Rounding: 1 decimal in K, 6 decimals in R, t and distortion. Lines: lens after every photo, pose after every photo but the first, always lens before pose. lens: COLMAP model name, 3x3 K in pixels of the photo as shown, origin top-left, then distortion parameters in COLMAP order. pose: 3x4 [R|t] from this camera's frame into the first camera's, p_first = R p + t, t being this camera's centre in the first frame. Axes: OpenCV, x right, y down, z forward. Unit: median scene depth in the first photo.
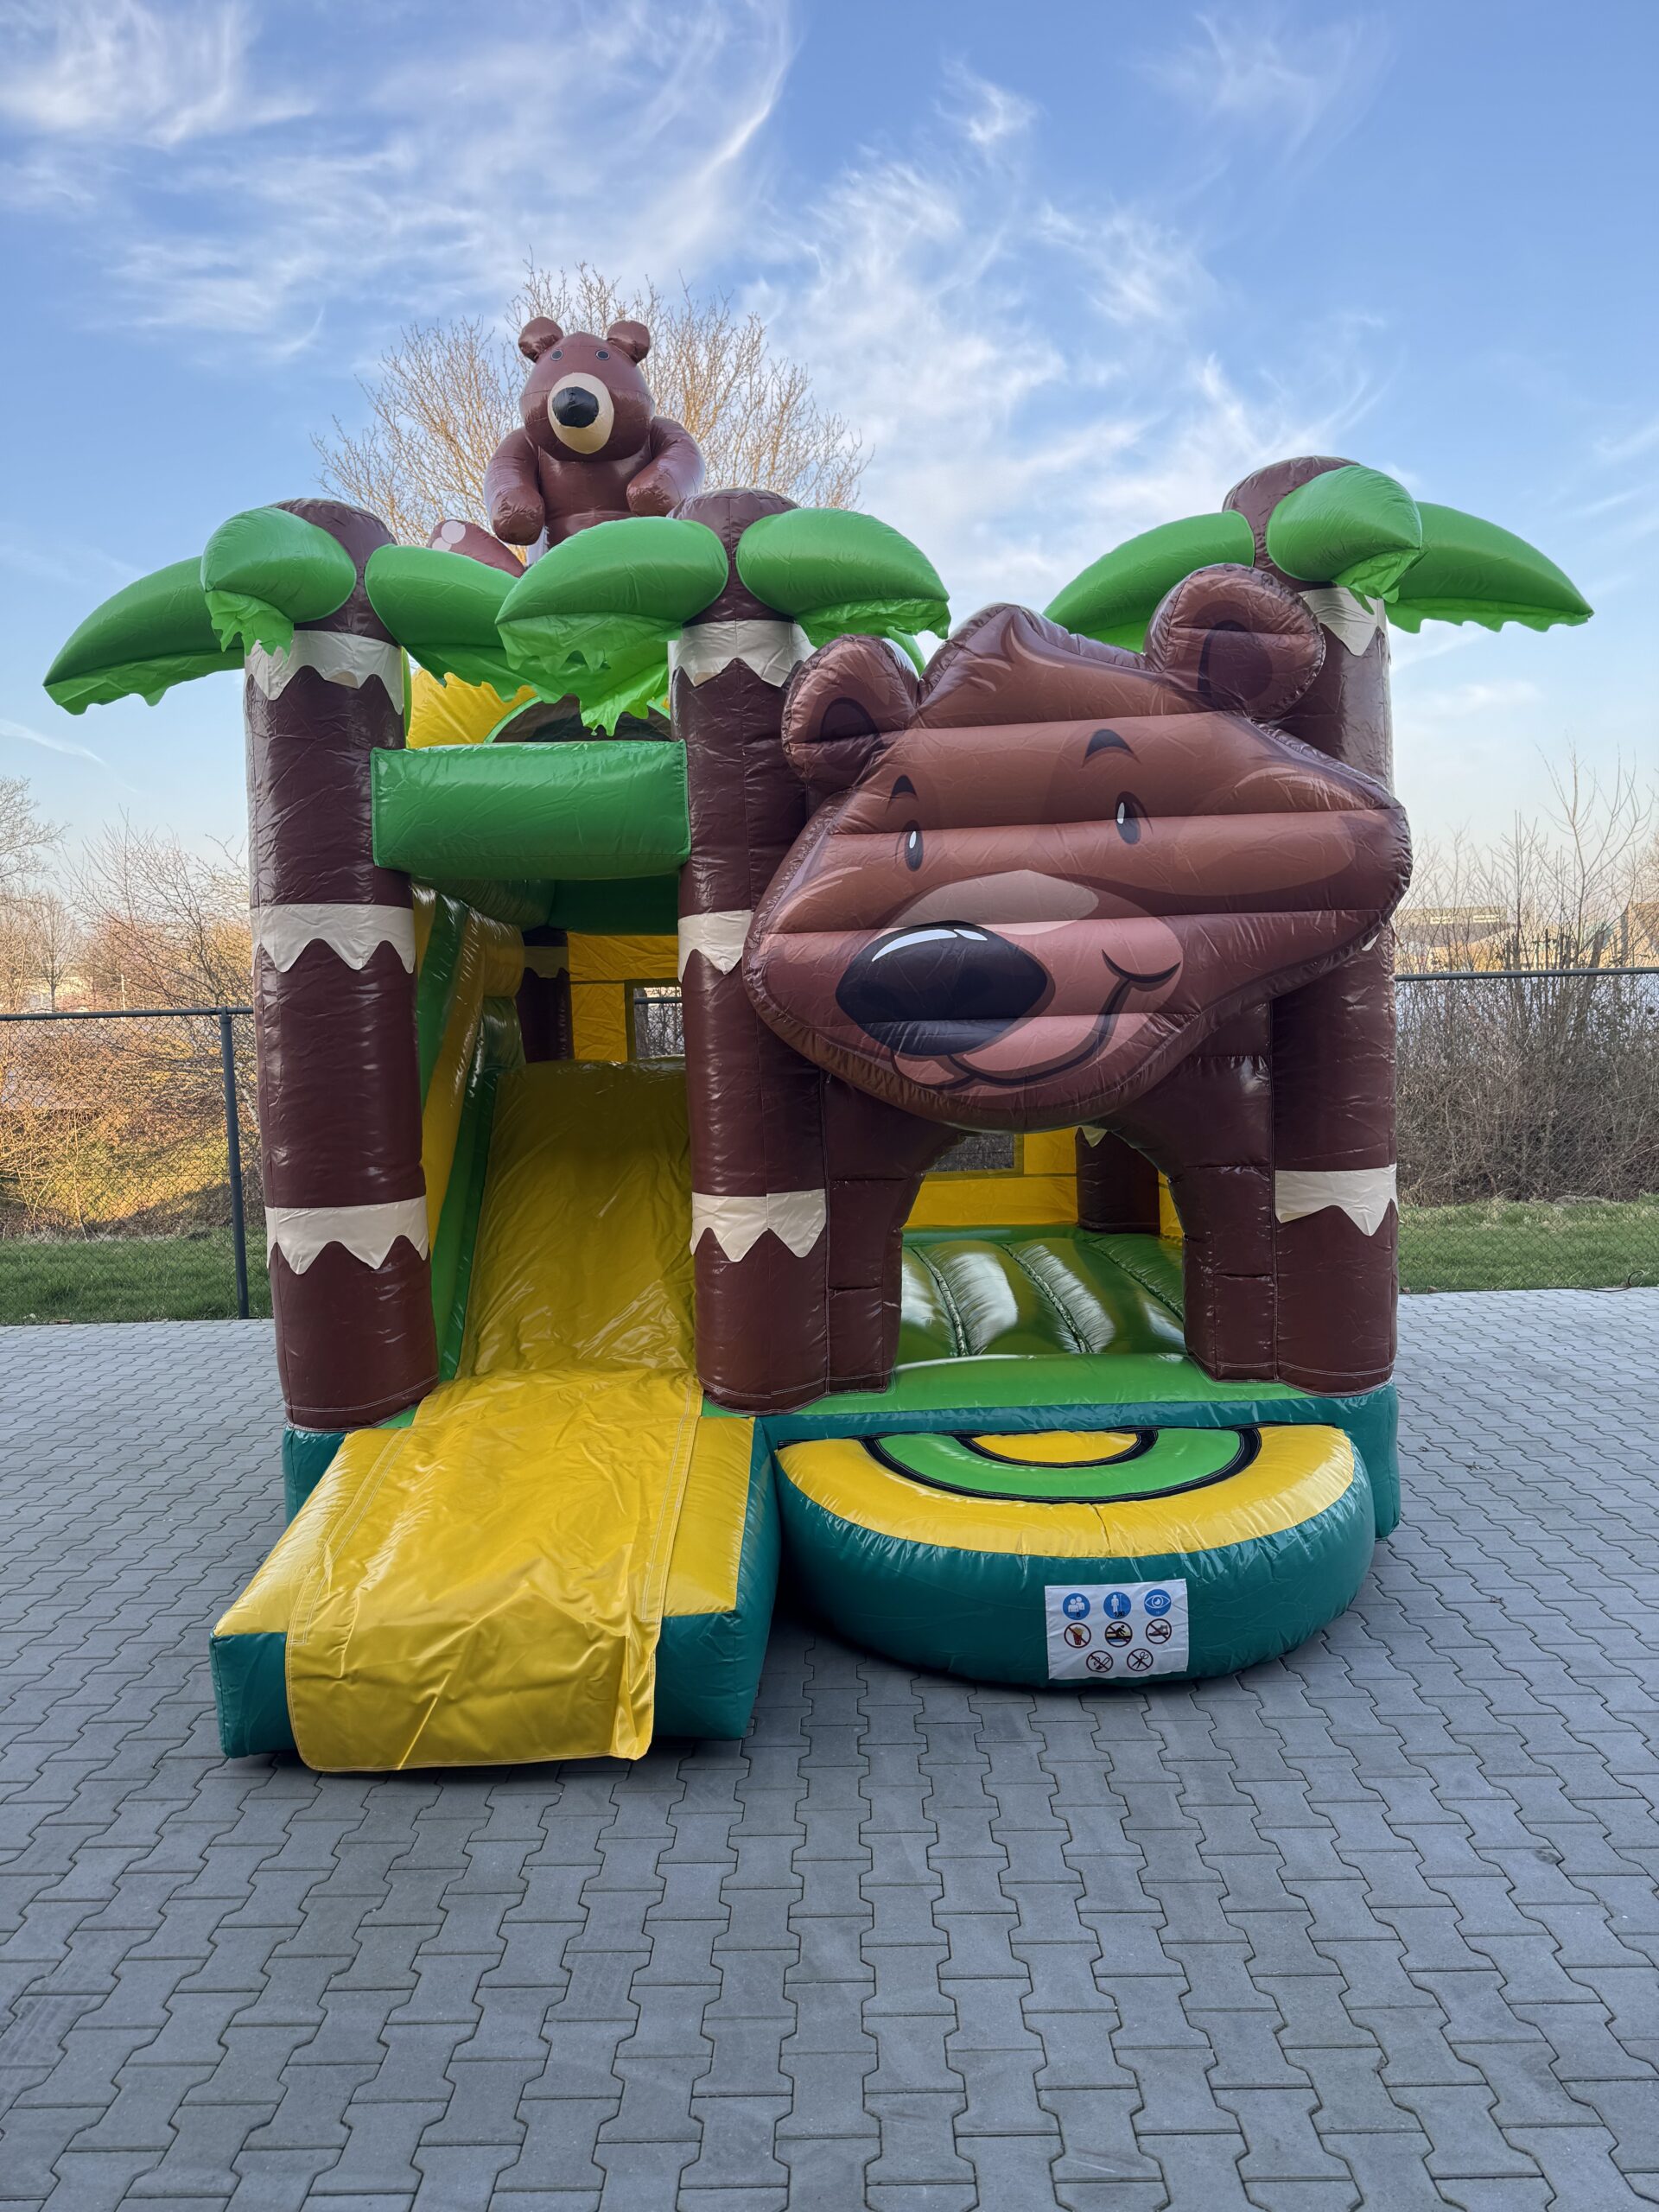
lens RADIAL K [[1572.3, 0, 843.1], [0, 1572.3, 1138.3], [0, 0, 1]] dist [0.039530, -0.036737]
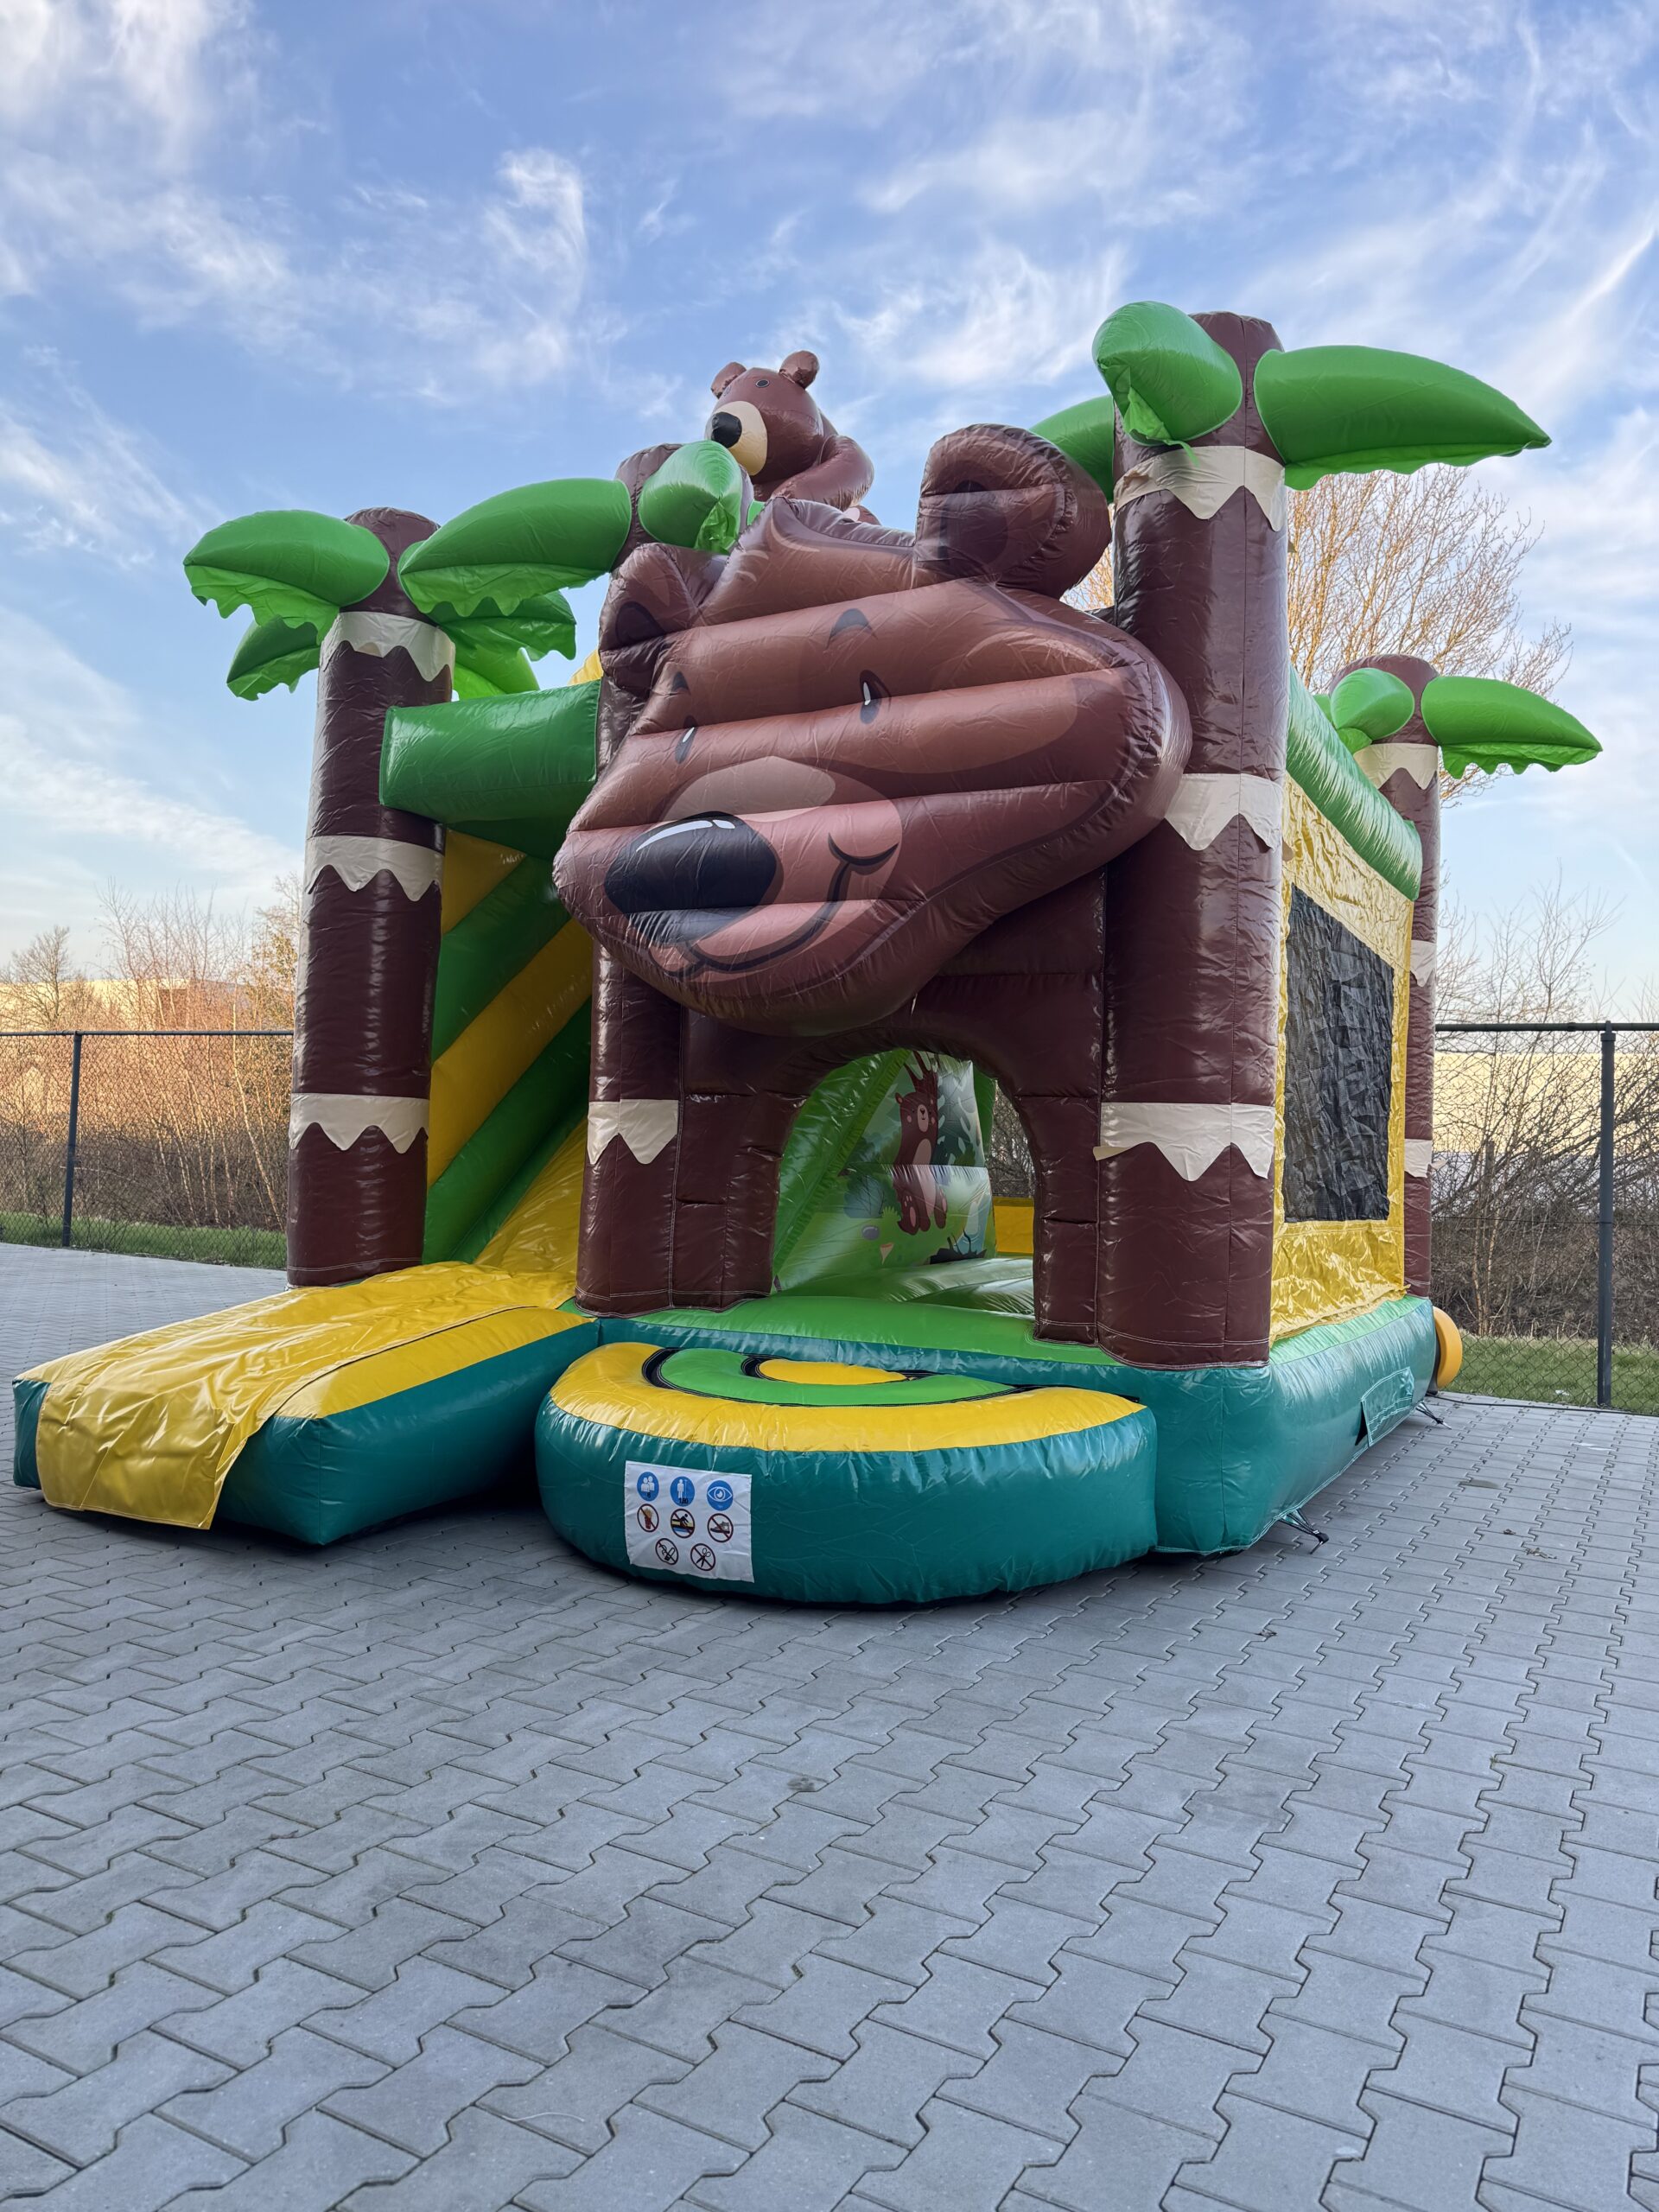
lens RADIAL K [[1572.3, 0, 854.4], [0, 1572.3, 1136.4], [0, 0, 1]] dist [0.039530, -0.036737]
pose [[0.877689, 0.057153, -0.475810, 0.638821], [-0.103362, 0.992071, -0.071498, 0.129528], [0.467951, 0.111934, 0.876637, 0.184152]]
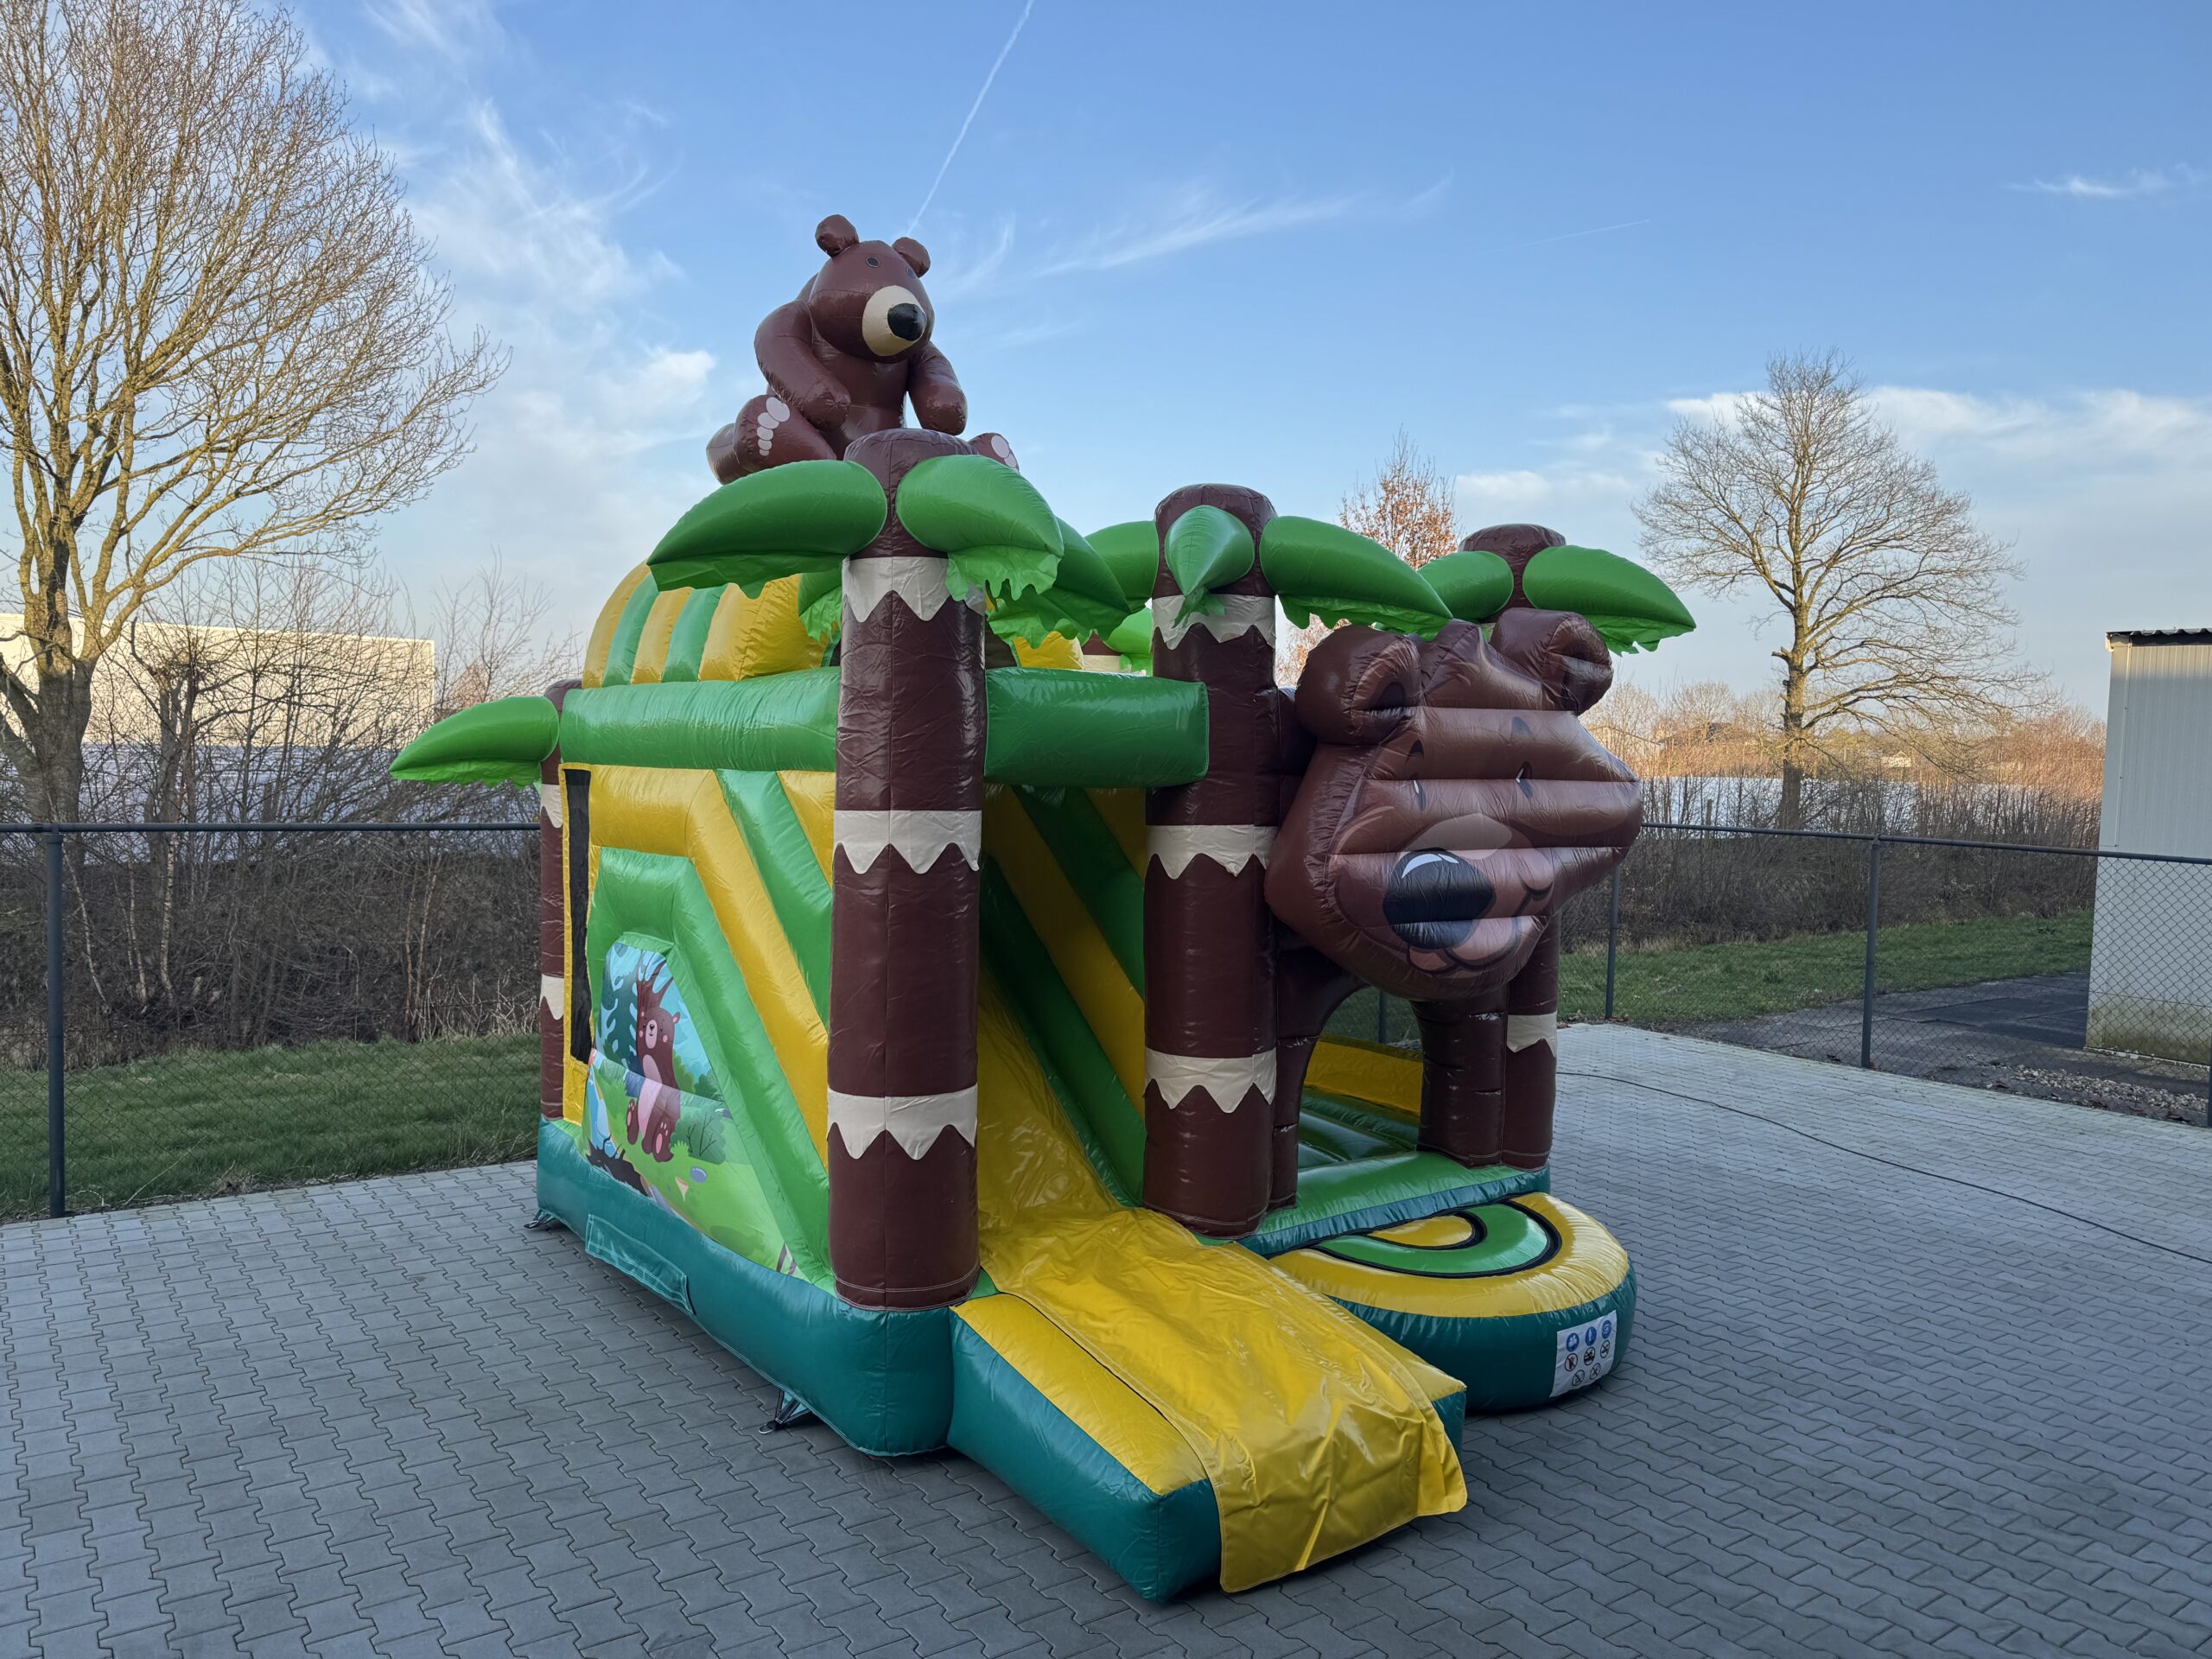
lens RADIAL K [[1572.3, 0, 1117.5], [0, 1572.3, 848.7], [0, 0, 1]] dist [0.039530, -0.036737]
pose [[0.791783, 0.015353, 0.610609, -0.969491], [0.003133, 0.999569, -0.029195, -0.099334], [-0.610794, 0.025029, 0.791394, 0.098781]]
